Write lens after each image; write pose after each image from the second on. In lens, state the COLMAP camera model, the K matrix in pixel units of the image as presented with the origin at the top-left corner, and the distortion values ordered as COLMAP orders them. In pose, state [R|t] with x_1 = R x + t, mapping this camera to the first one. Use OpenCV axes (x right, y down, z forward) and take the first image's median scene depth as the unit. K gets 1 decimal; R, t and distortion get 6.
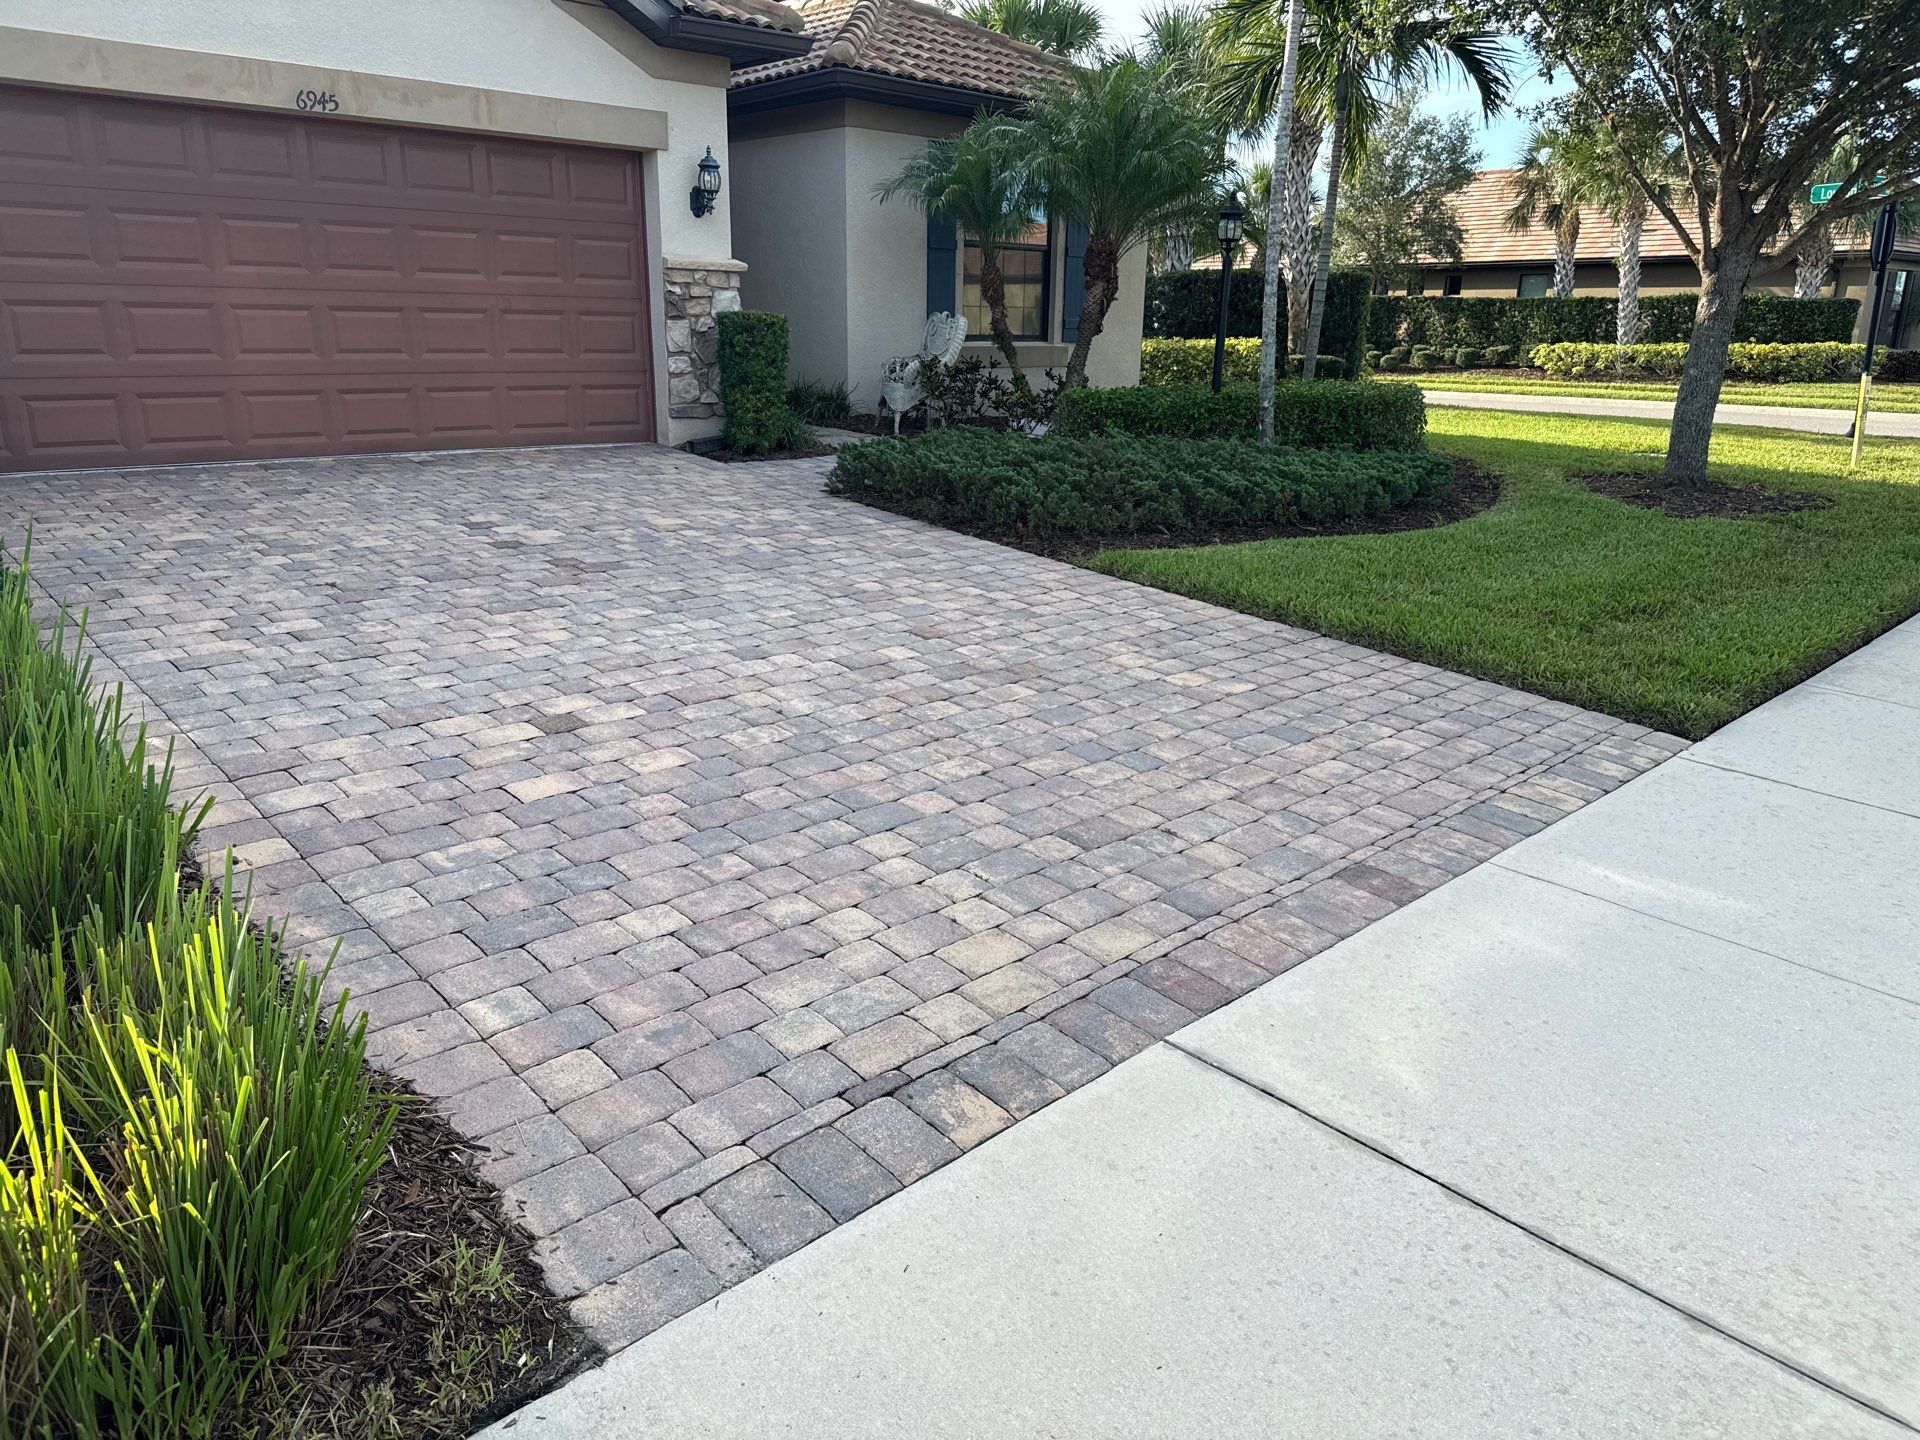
lens RADIAL K [[1324.5, 0, 965.3], [0, 1324.5, 721.9], [0, 0, 1]] dist [0.079803, -0.116993]
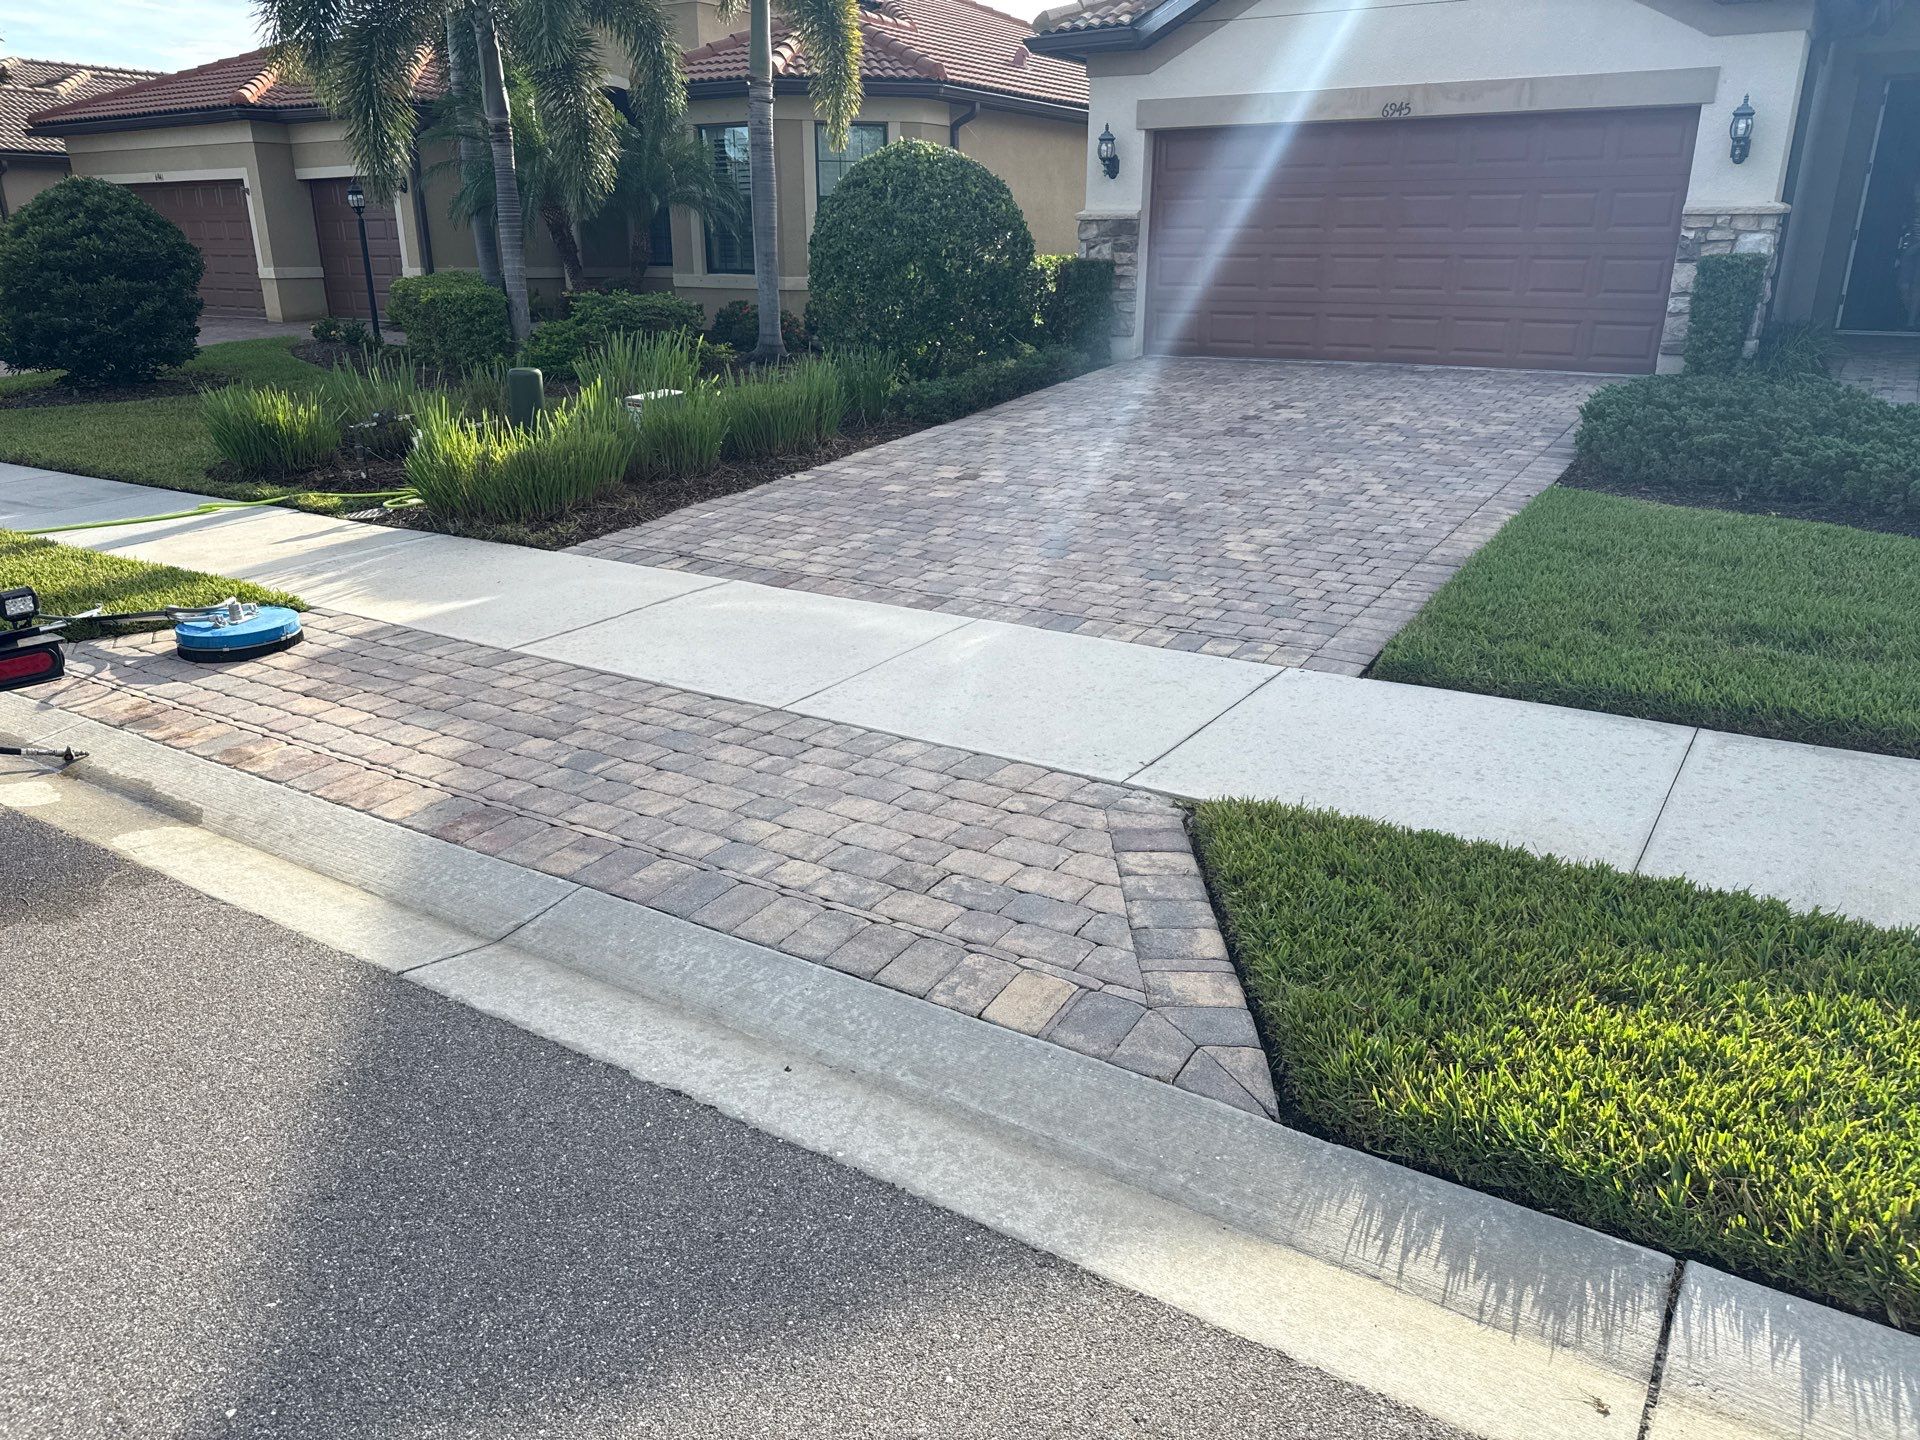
lens RADIAL K [[1405.2, 0, 960.0], [0, 1405.2, 720.0], [0, 0, 1]] dist [-0.006273, -0.010419]
pose [[0.230337, 0.299852, -0.925761, 0.923388], [-0.272652, 0.933123, 0.234399, -0.078186], [0.934134, 0.198420, 0.296688, 0.244314]]
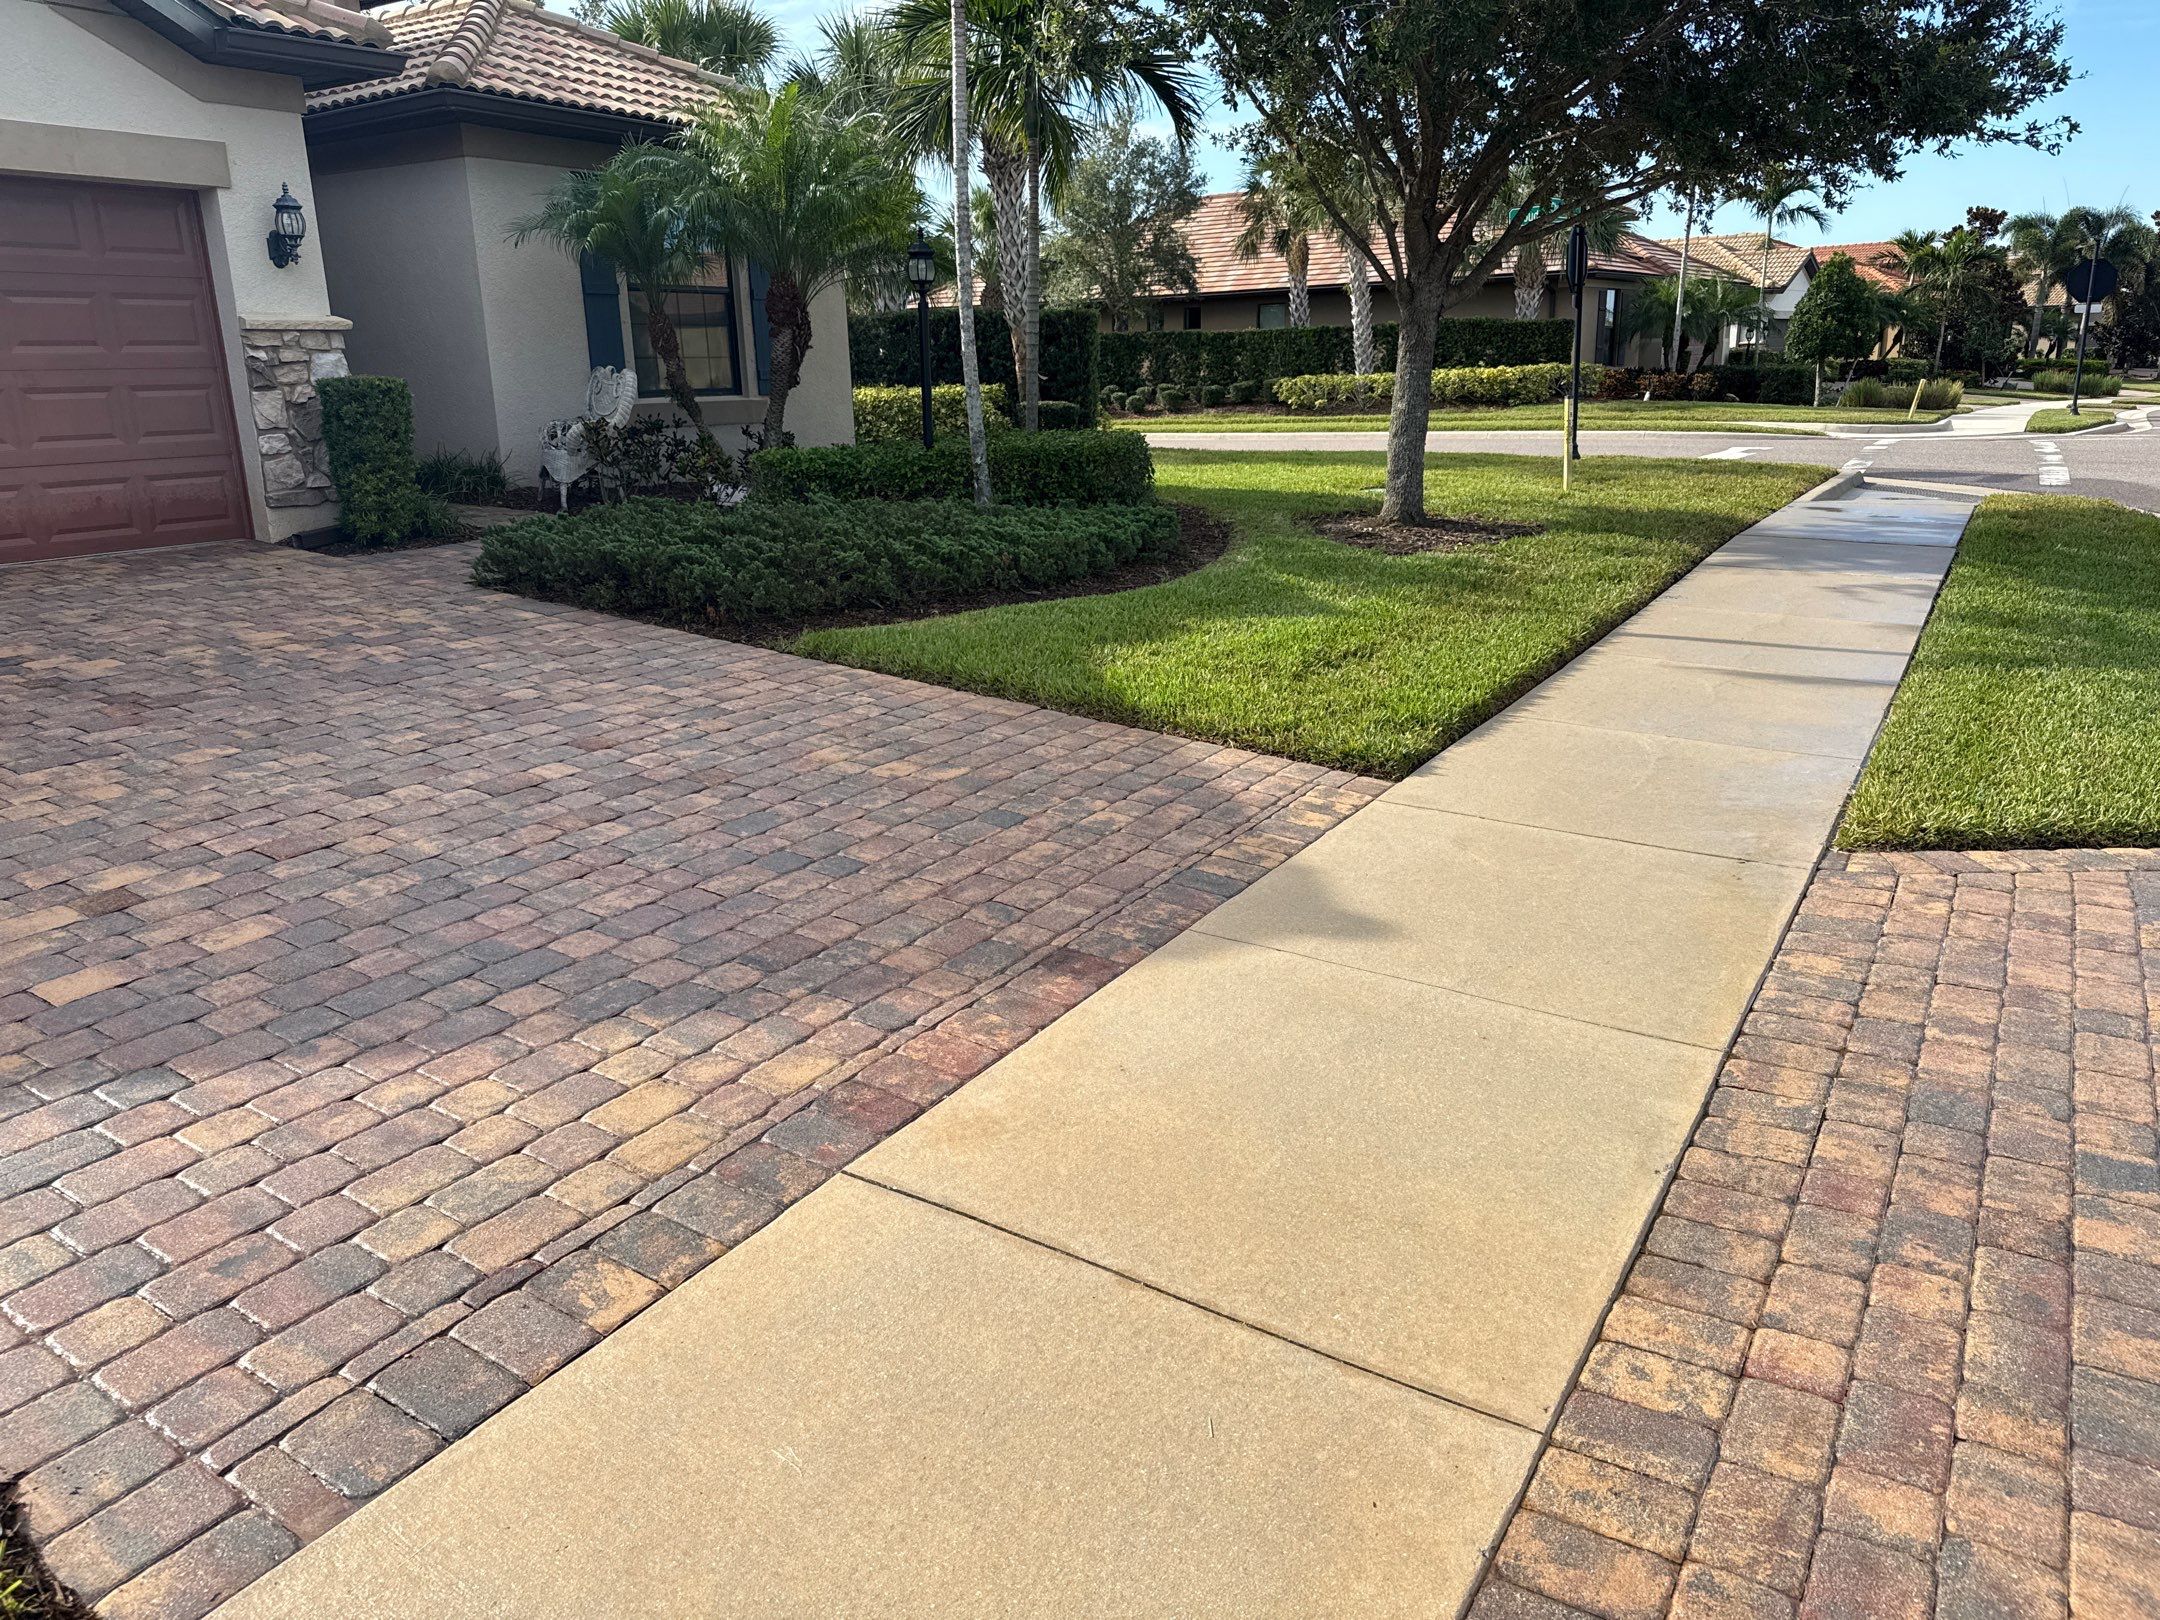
lens RADIAL K [[1490.3, 0, 1089.9], [0, 1490.3, 805.0], [0, 0, 1]] dist [0.035892, -0.050096]
pose [[0.966104, -0.103975, 0.236290, 0.036208], [0.104739, 0.994456, 0.009351, -0.001946], [-0.235952, 0.015715, 0.971638, -0.018257]]
